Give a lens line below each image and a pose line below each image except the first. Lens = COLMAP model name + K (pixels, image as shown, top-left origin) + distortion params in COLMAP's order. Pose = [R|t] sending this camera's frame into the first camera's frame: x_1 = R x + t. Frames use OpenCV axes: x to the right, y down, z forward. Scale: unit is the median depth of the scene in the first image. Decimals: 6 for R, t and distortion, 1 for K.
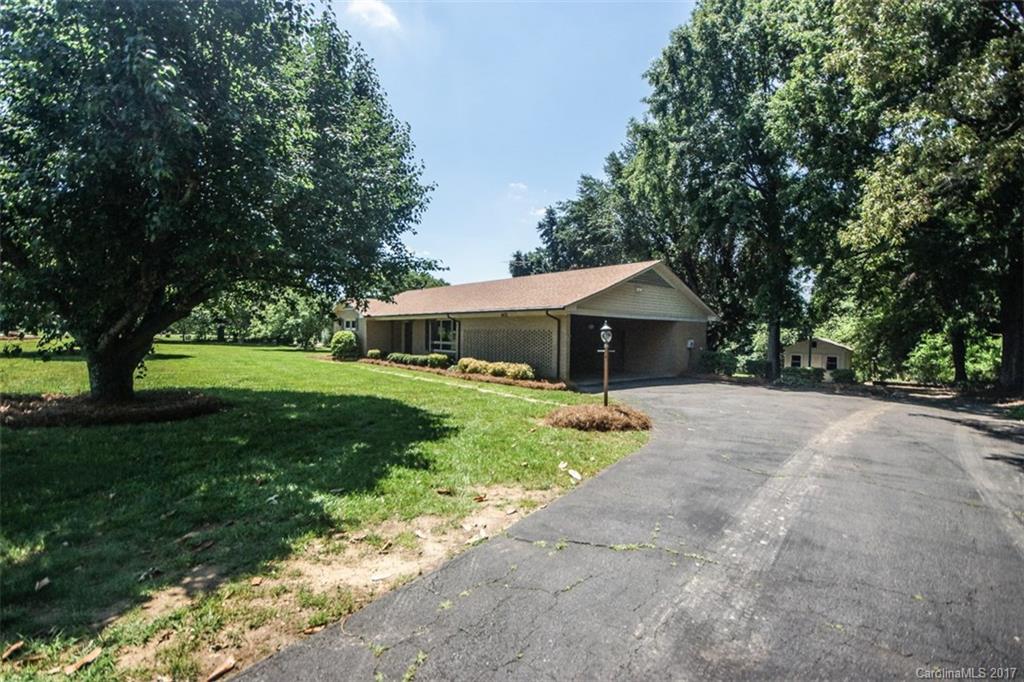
lens RADIAL K [[441.8, 0, 507.3], [0, 441.8, 344.2], [0, 0, 1]] dist [0.005971, -0.007863]
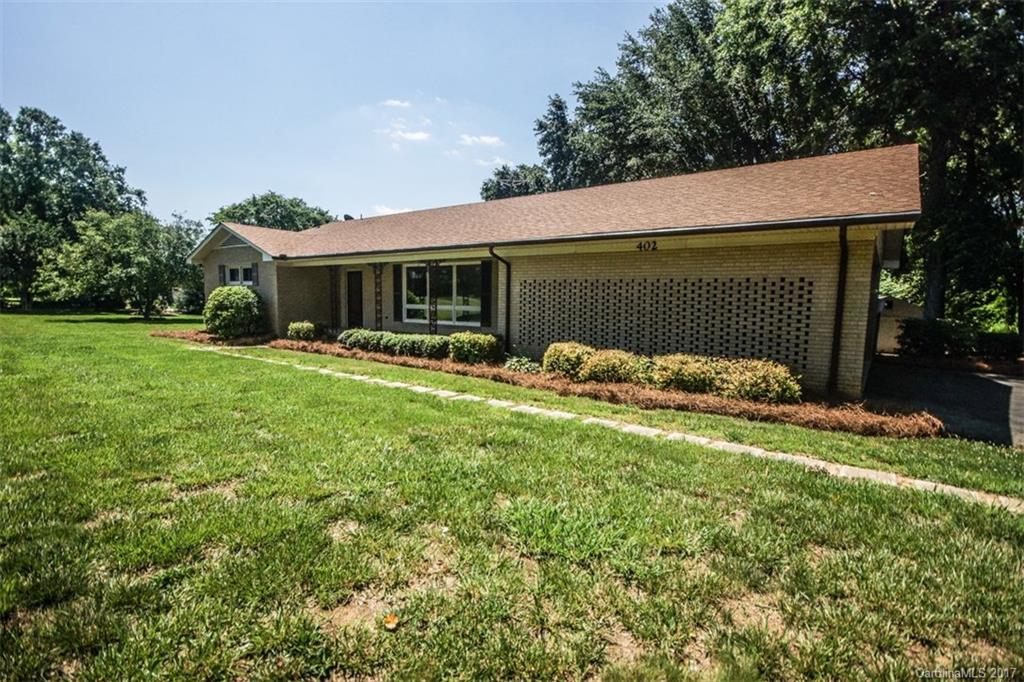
lens RADIAL K [[515.4, 0, 513.2], [0, 515.4, 337.6], [0, 0, 1]] dist [0.019350, 0.000394]
pose [[0.982362, -0.019574, 0.185960, -0.163081], [0.008196, 0.998057, 0.061758, -0.004373], [-0.186807, -0.059145, 0.980615, 0.346417]]
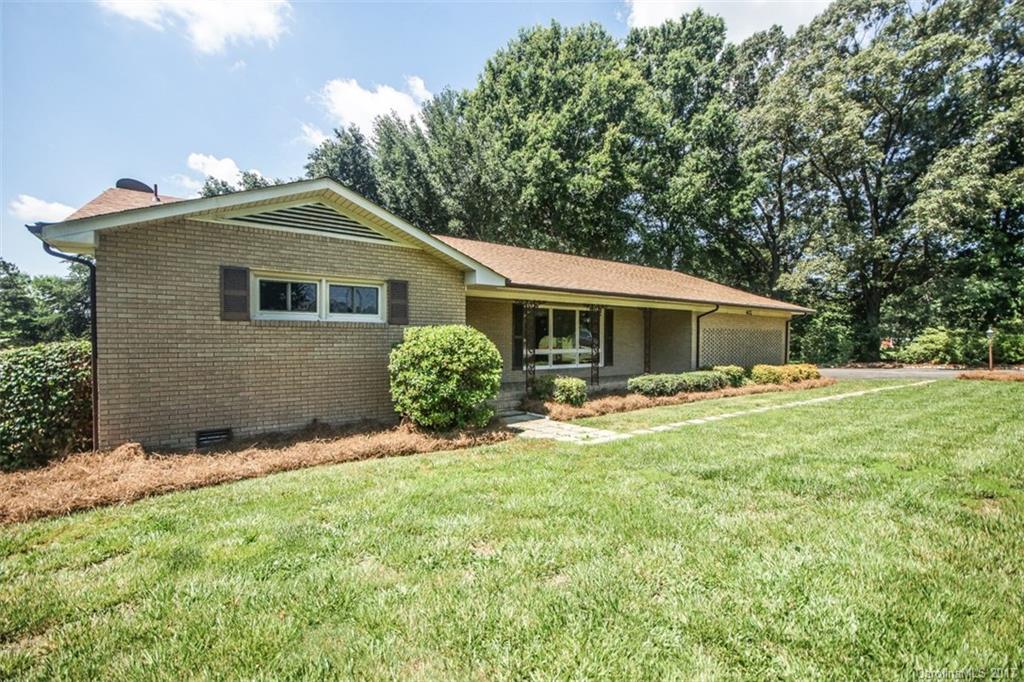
lens RADIAL K [[441.8, 0, 517.5], [0, 441.8, 338.9], [0, 0, 1]] dist [0.005971, -0.007863]
pose [[0.080376, -0.015153, 0.996649, -0.629643], [0.020983, 0.999689, 0.013507, -0.024411], [-0.996544, 0.019827, 0.080668, 0.946537]]
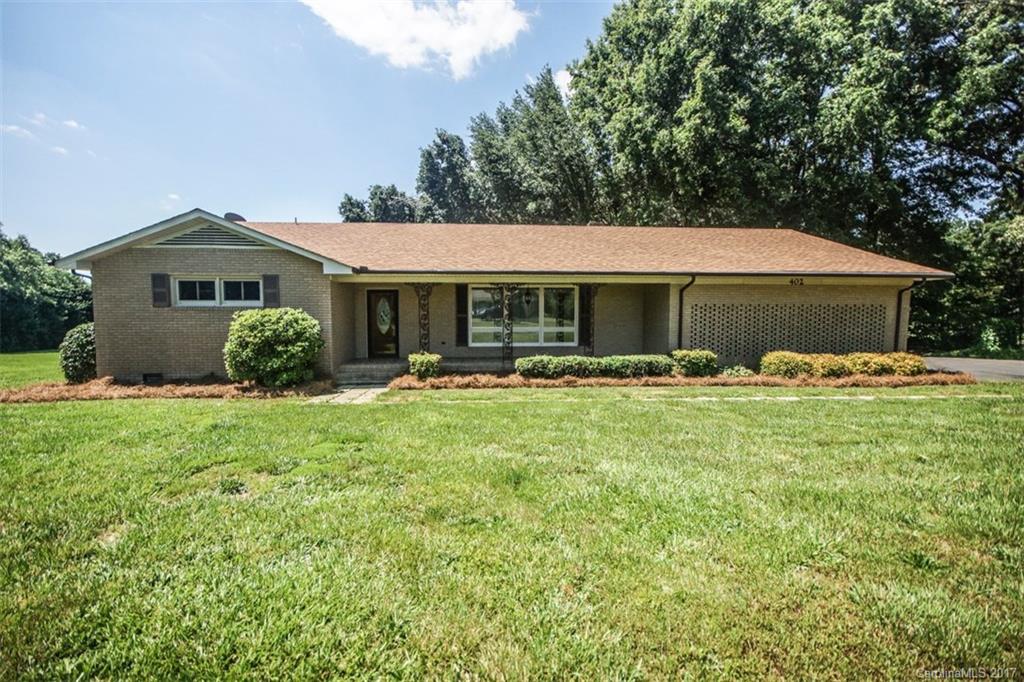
lens RADIAL K [[441.8, 0, 513.7], [0, 441.8, 343.1], [0, 0, 1]] dist [0.005971, -0.007863]
pose [[0.586749, -0.065278, 0.807133, -0.540222], [0.028392, 0.997791, 0.060057, -0.017892], [-0.809271, -0.012322, 0.587306, 0.650016]]
